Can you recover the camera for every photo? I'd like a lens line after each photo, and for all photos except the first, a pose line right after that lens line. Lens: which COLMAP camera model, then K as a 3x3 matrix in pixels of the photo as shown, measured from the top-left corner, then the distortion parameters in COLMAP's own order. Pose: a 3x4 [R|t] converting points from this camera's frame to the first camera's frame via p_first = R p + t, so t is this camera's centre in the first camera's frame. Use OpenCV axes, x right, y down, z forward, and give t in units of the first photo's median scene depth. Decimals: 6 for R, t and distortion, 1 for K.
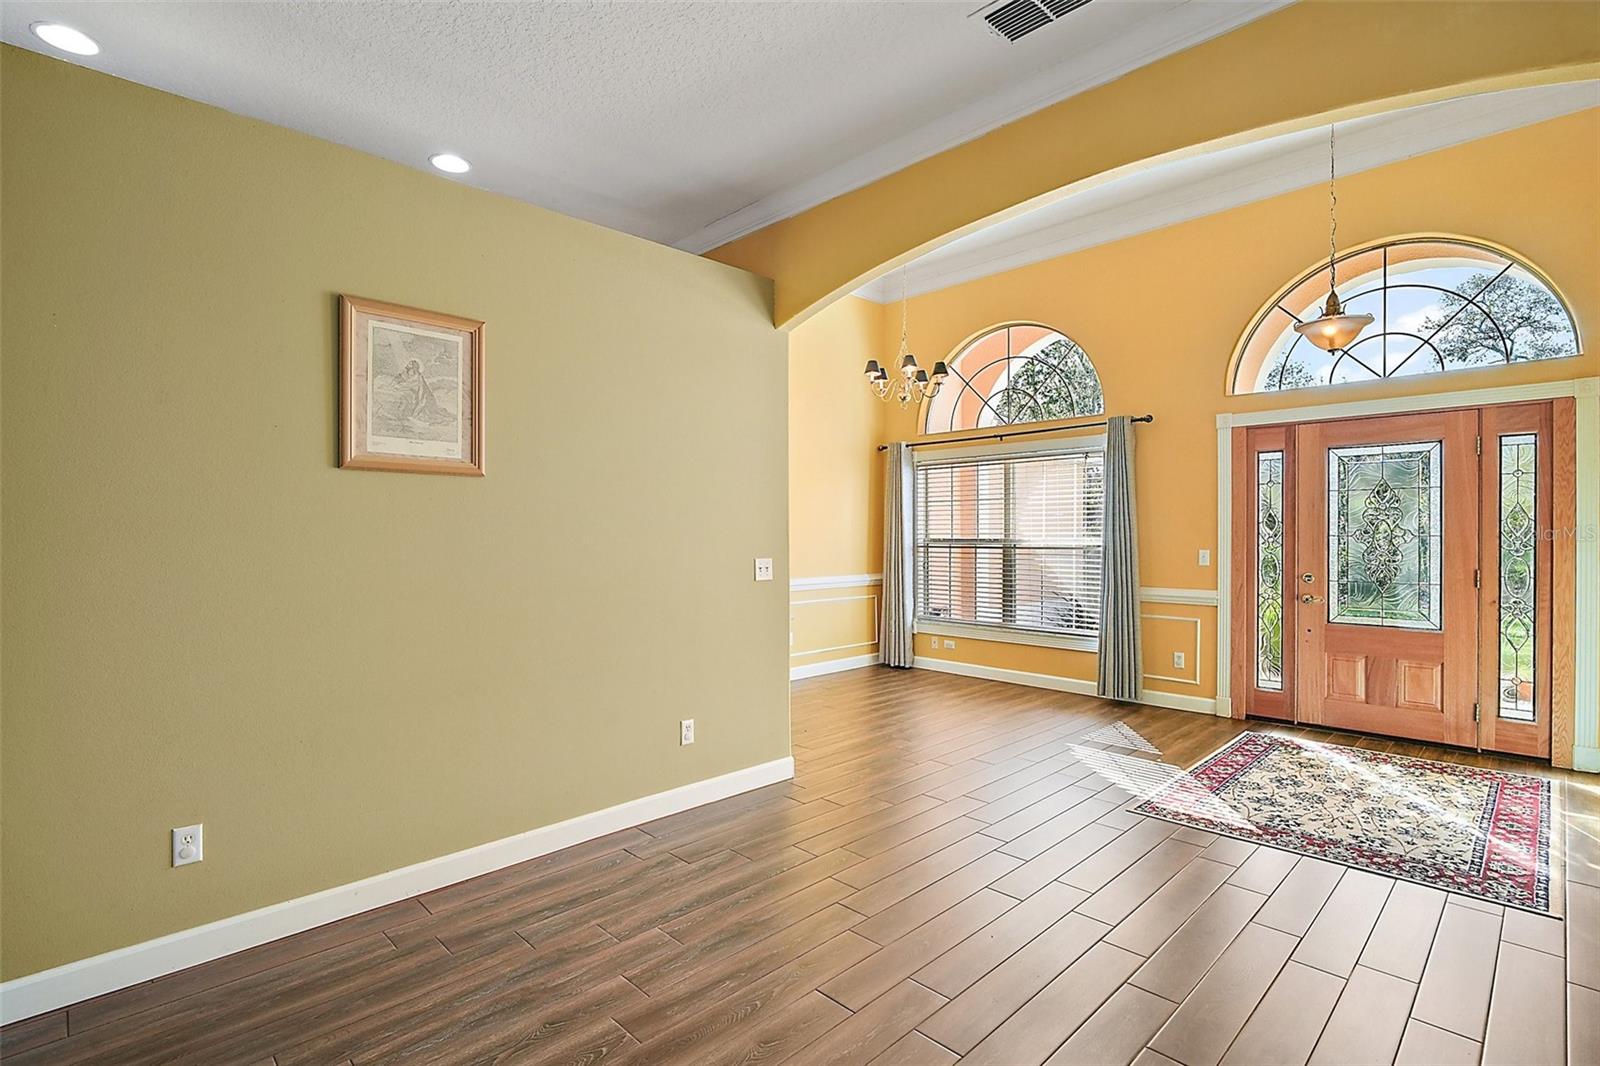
lens RADIAL K [[769.5, 0, 811.8], [0, 769.5, 532.6], [0, 0, 1]] dist [-0.005025, -0.001120]
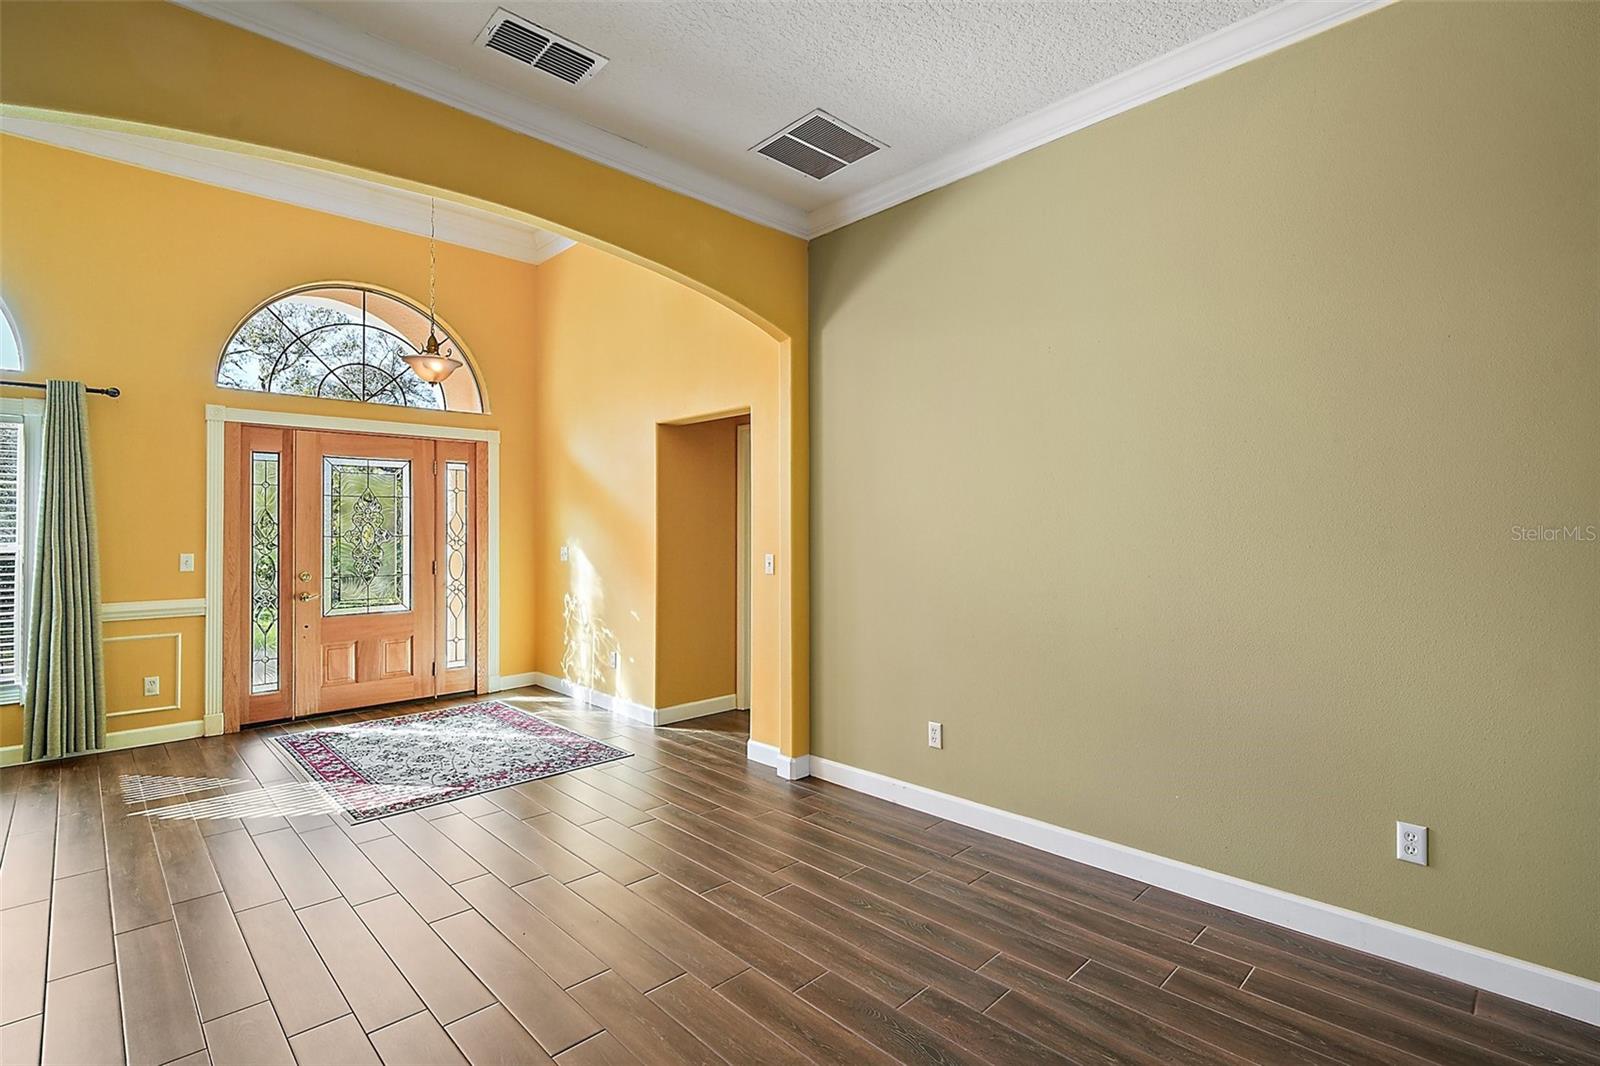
lens RADIAL K [[741.7, 0, 802.0], [0, 741.7, 517.5], [0, 0, 1]] dist [-0.002102, -0.000673]
pose [[0.004928, 0.019991, 0.999788, -0.469819], [0.005020, 0.999787, -0.020016, 0.001846], [-0.999975, 0.005118, 0.004826, 0.400947]]
